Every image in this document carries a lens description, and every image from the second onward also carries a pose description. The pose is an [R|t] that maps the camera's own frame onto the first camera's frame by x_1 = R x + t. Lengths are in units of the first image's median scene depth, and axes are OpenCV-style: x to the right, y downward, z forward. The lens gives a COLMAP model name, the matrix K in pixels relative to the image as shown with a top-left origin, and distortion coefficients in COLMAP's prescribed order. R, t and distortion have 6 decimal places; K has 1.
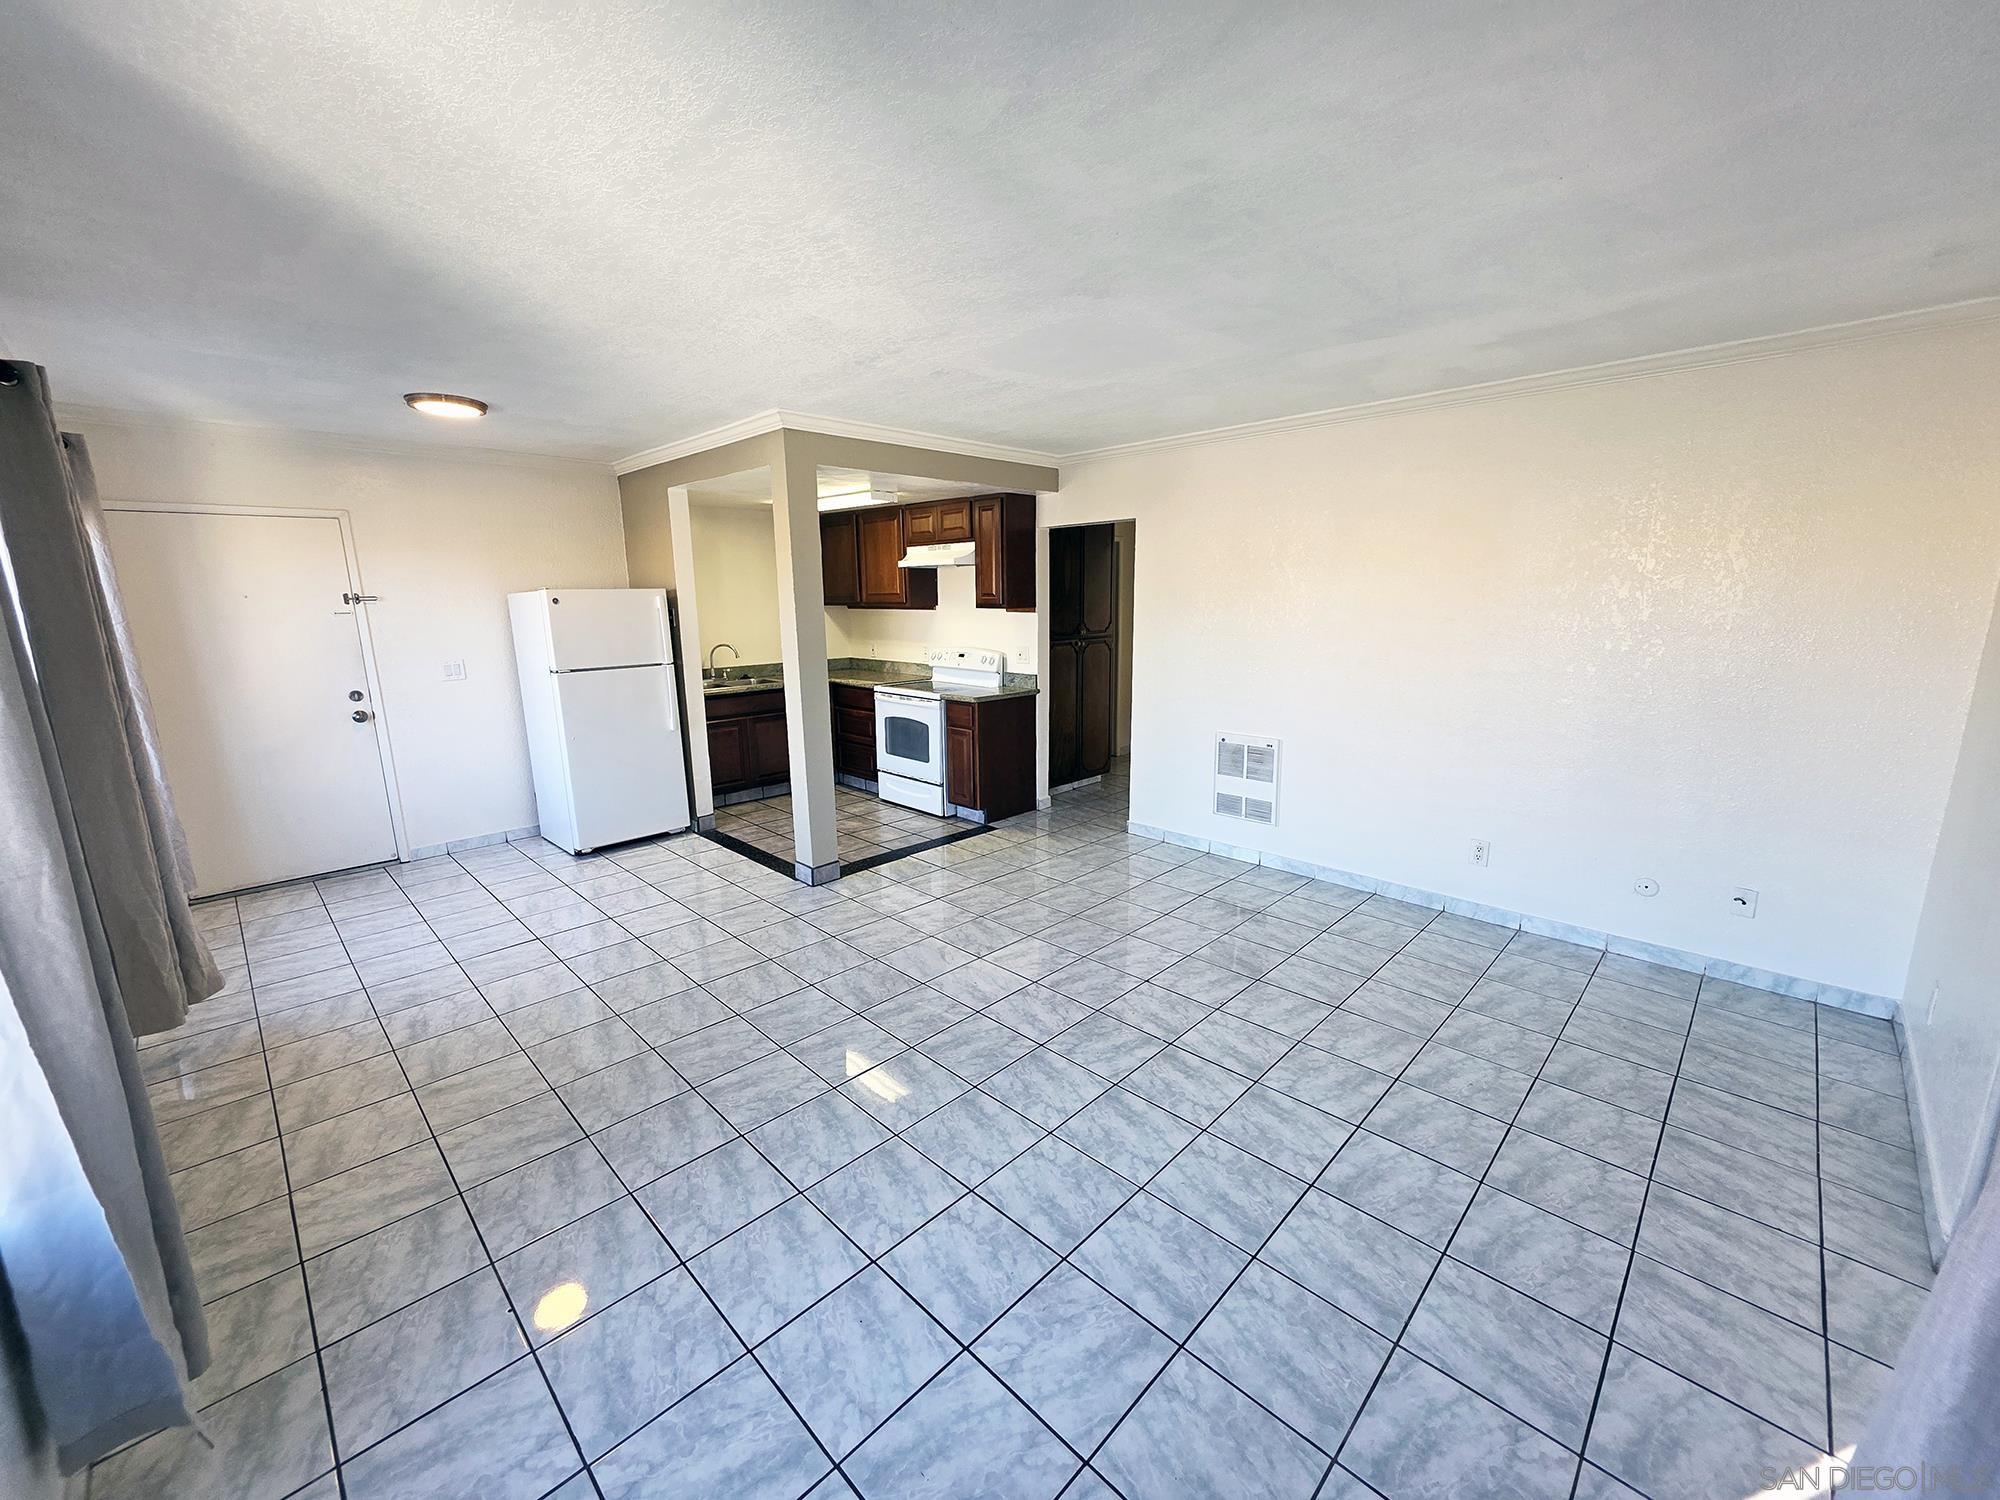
lens RADIAL K [[798.6, 0, 1002.0], [0, 798.6, 753.2], [0, 0, 1]] dist [0.000967, -0.000202]
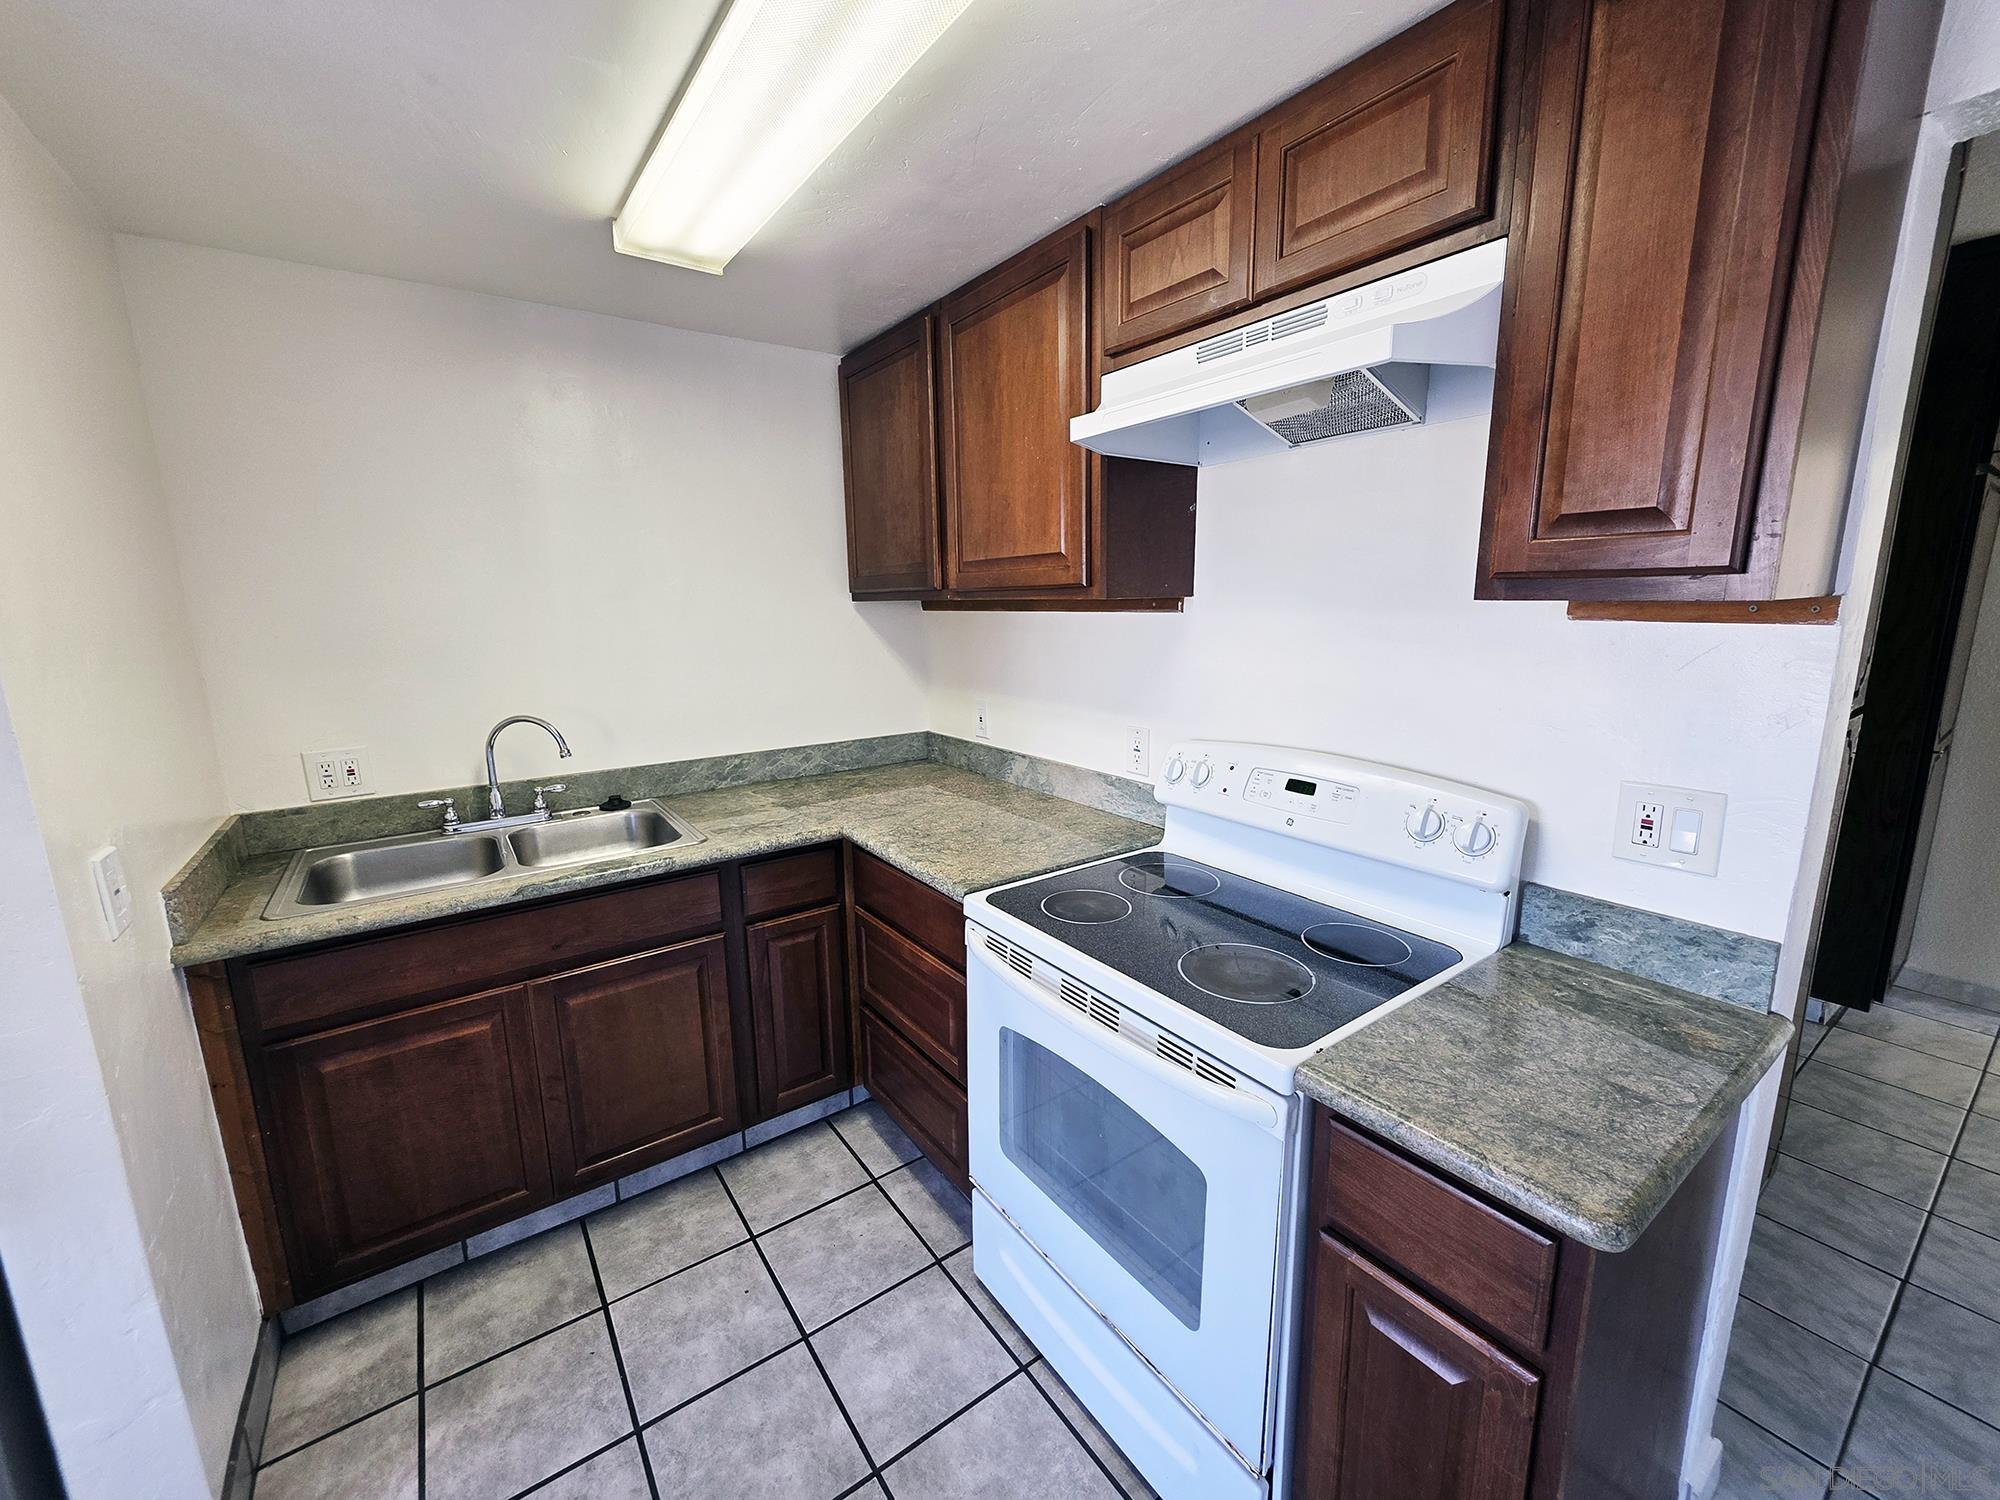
lens RADIAL K [[798.6, 0, 998.3], [0, 798.6, 748.4], [0, 0, 1]] dist [0.000967, -0.000202]
pose [[0.986095, 0.026798, -0.164010, -0.104631], [-0.028188, 0.999584, -0.006148, -0.129351], [0.163776, 0.010686, 0.986440, 0.723490]]
